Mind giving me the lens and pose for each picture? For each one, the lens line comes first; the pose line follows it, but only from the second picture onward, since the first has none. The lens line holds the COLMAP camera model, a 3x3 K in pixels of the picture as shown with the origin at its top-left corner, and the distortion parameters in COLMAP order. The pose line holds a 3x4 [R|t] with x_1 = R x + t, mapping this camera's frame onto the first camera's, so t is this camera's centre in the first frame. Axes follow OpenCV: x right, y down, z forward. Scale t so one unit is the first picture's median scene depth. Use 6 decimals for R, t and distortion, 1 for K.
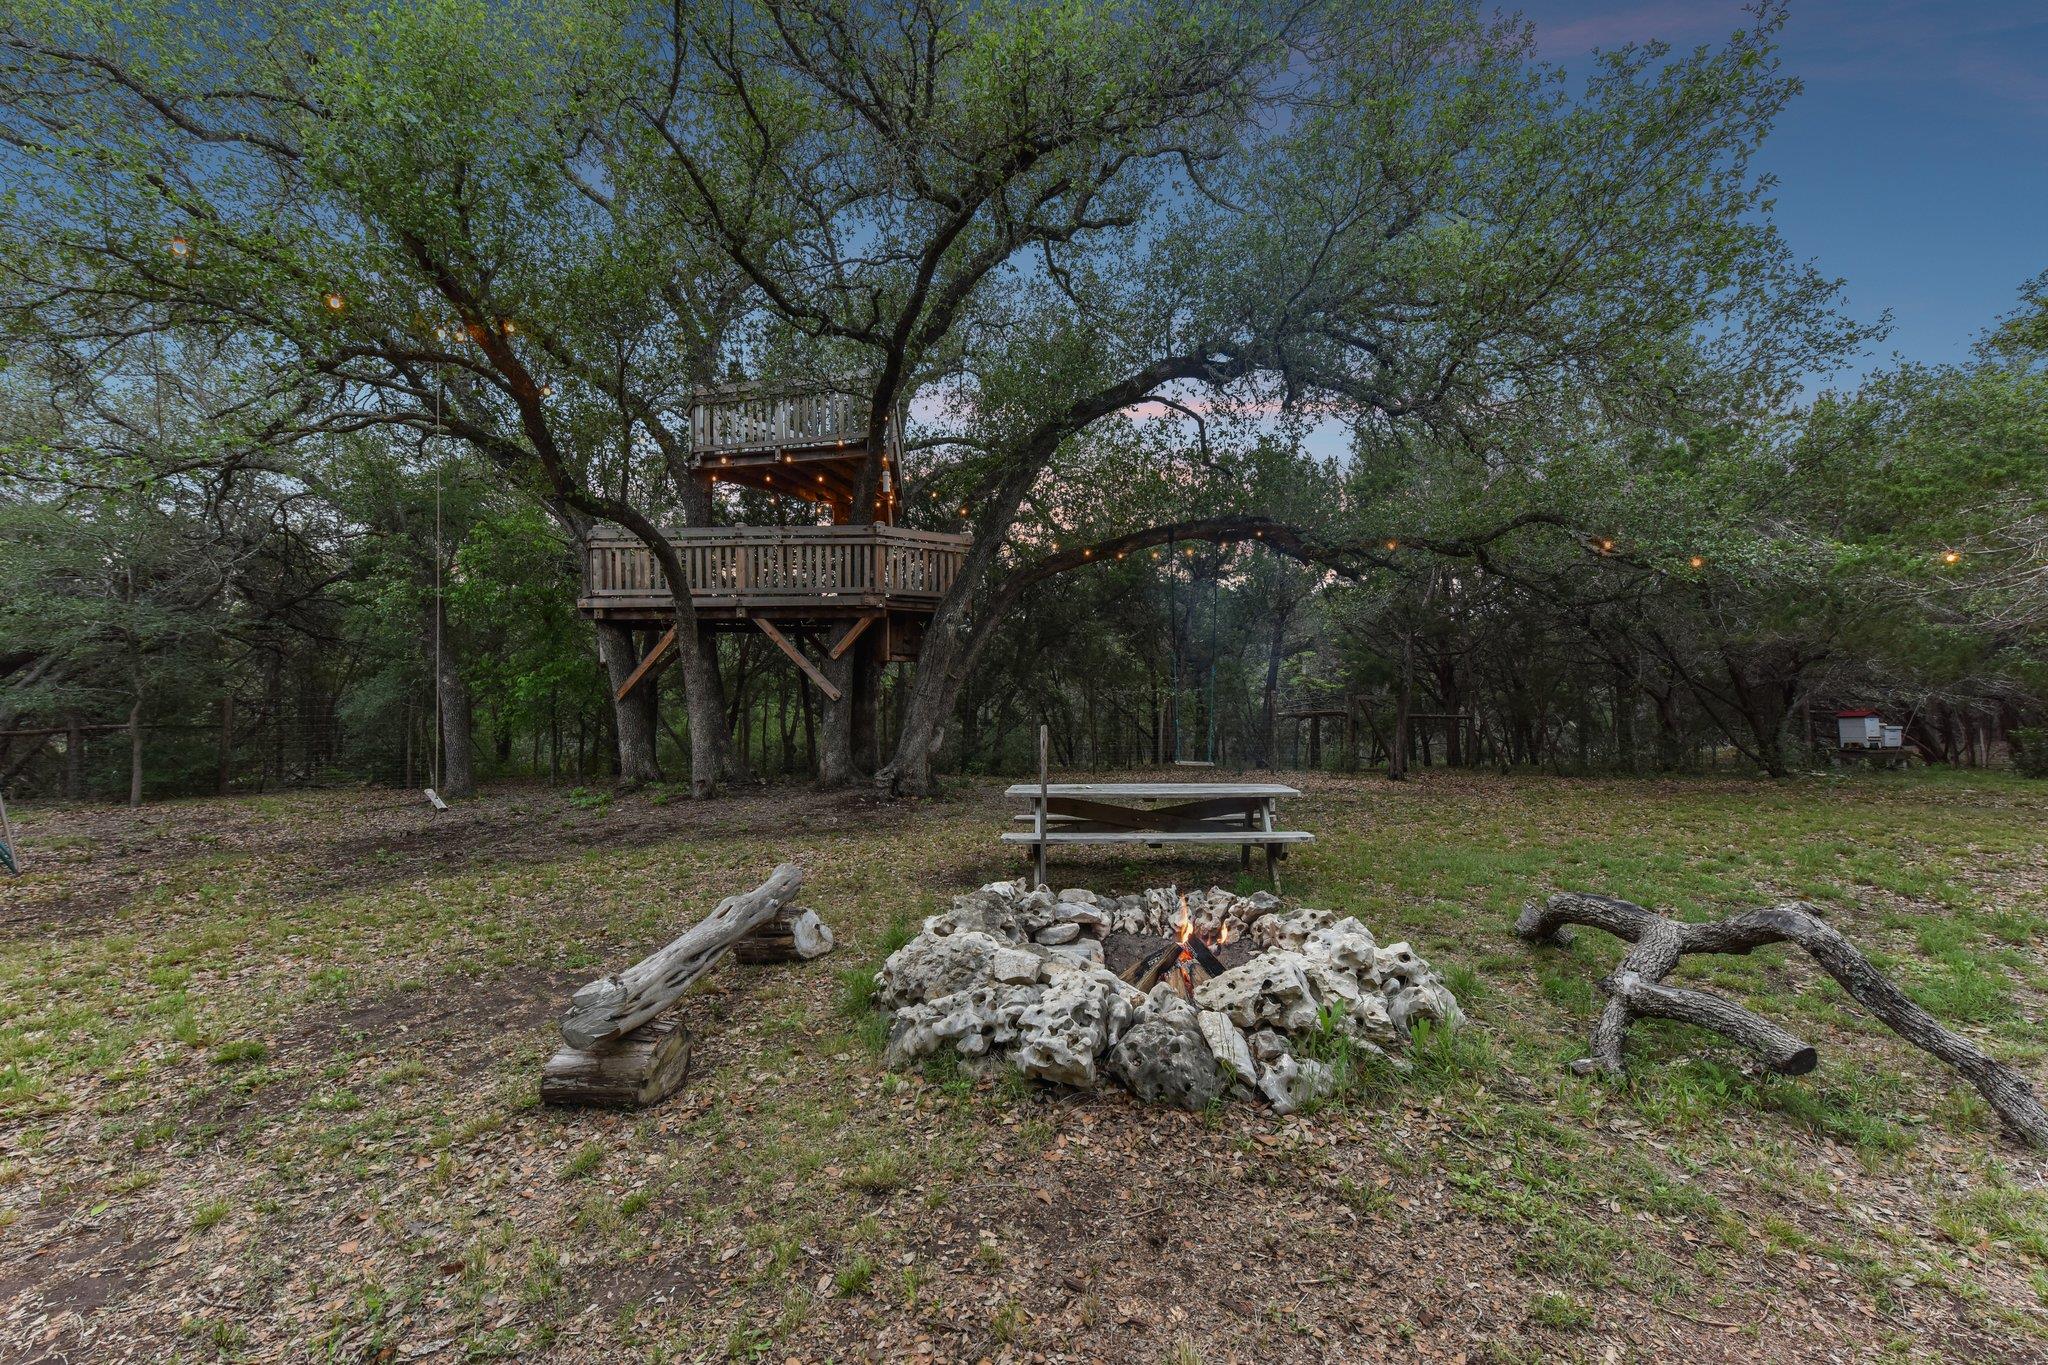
lens RADIAL K [[770.9, 0, 1024.0], [0, 770.9, 682.5], [0, 0, 1]] dist [0.000271, 0.000008]
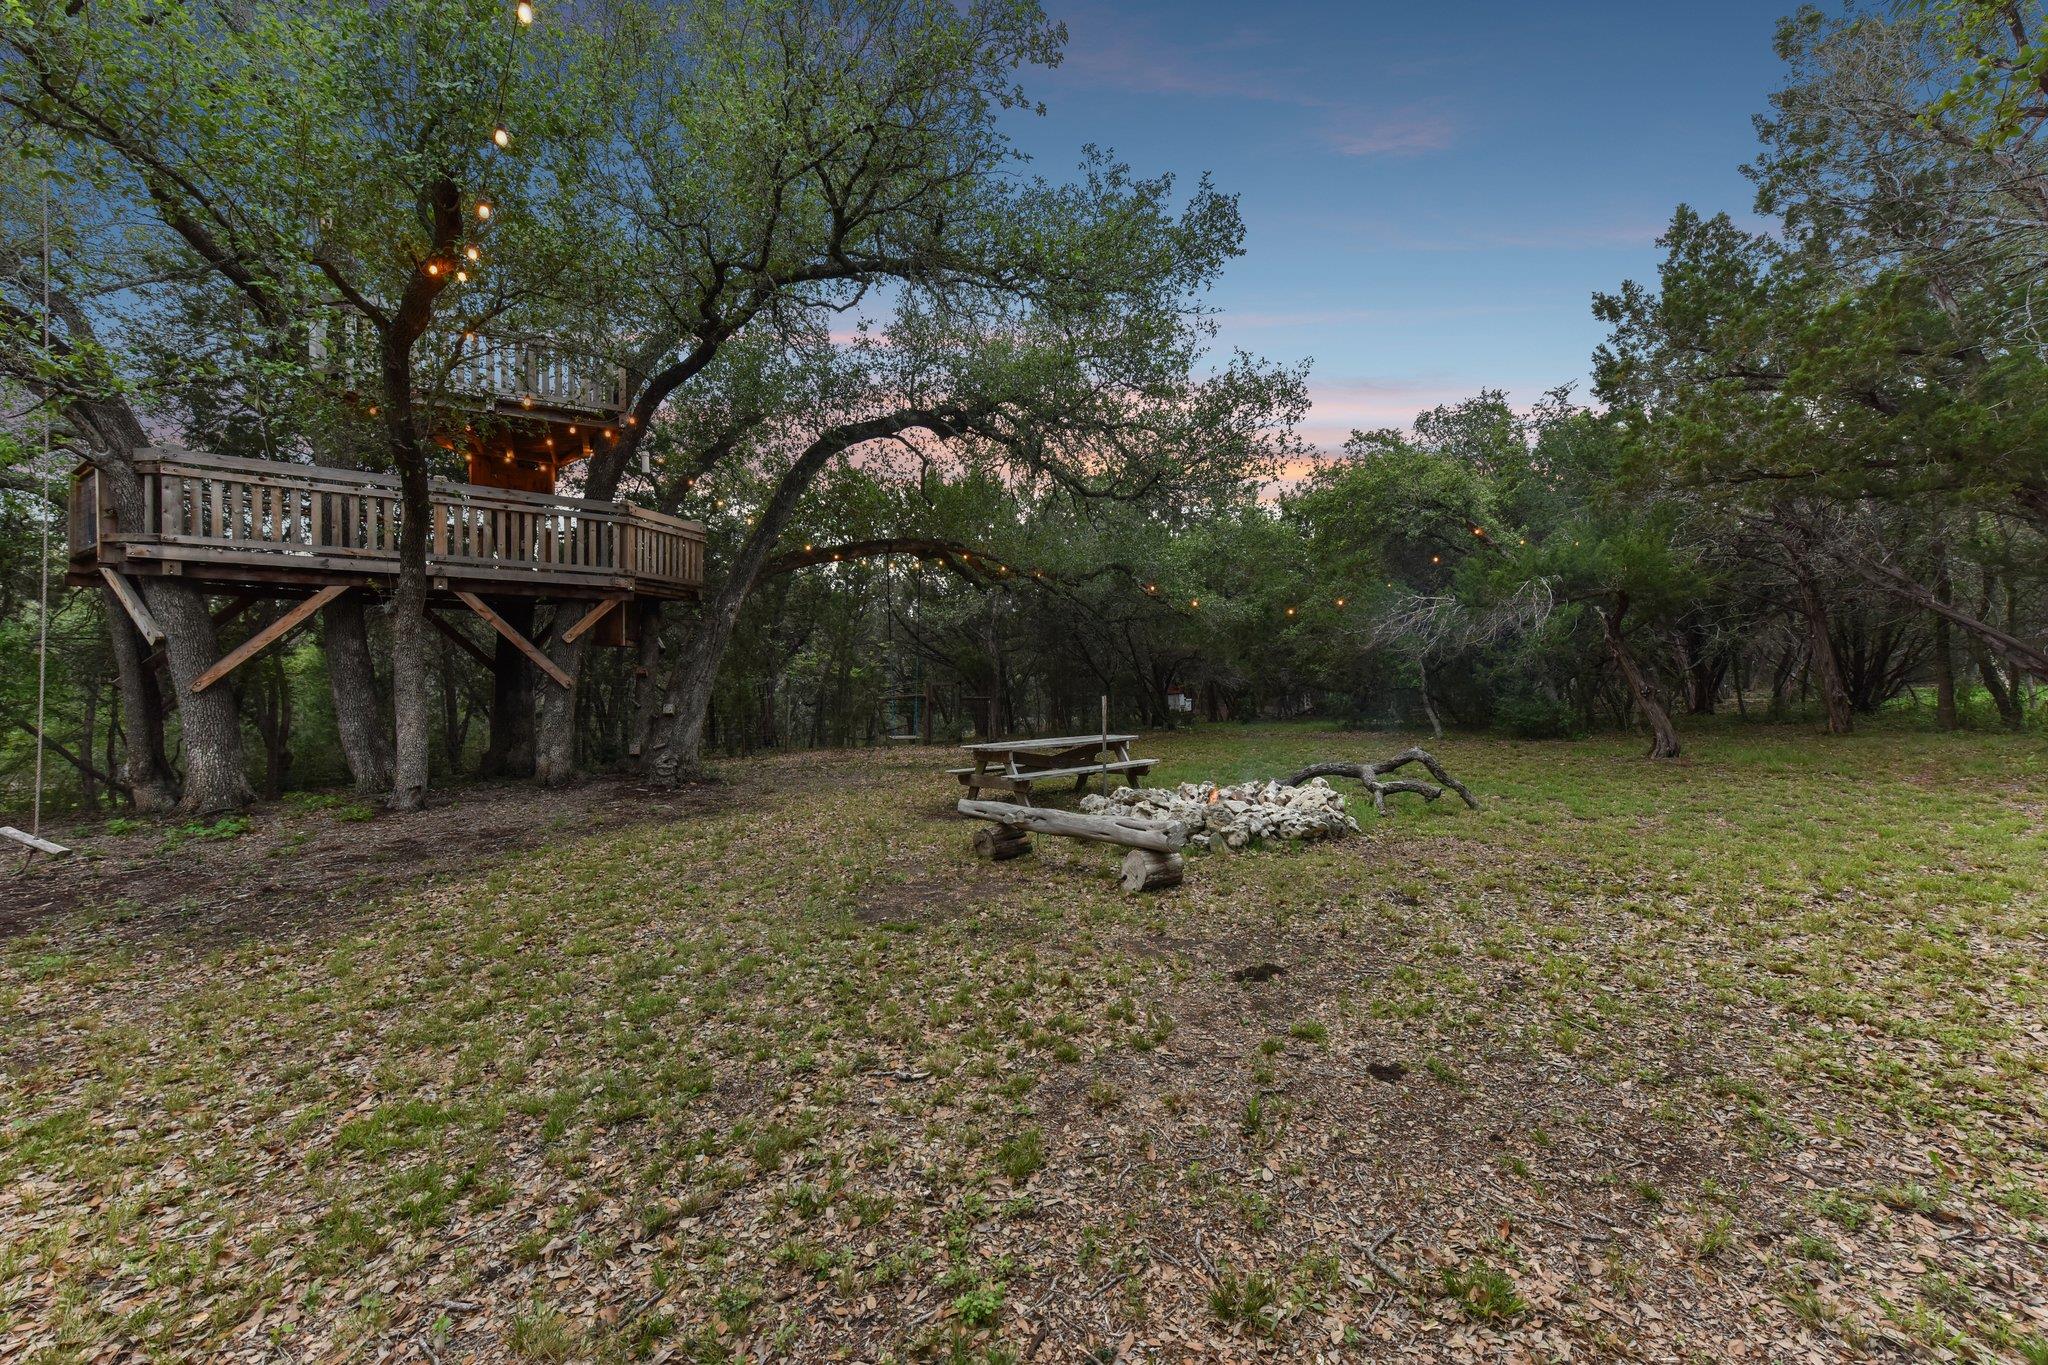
lens RADIAL K [[770.9, 0, 1024.0], [0, 770.9, 682.5], [0, 0, 1]] dist [0.000271, 0.000008]
pose [[0.745406, -0.004856, 0.666593, -0.452967], [-0.003936, 0.999924, 0.011685, 0.003428], [-0.666599, -0.011334, 0.745330, -0.038699]]
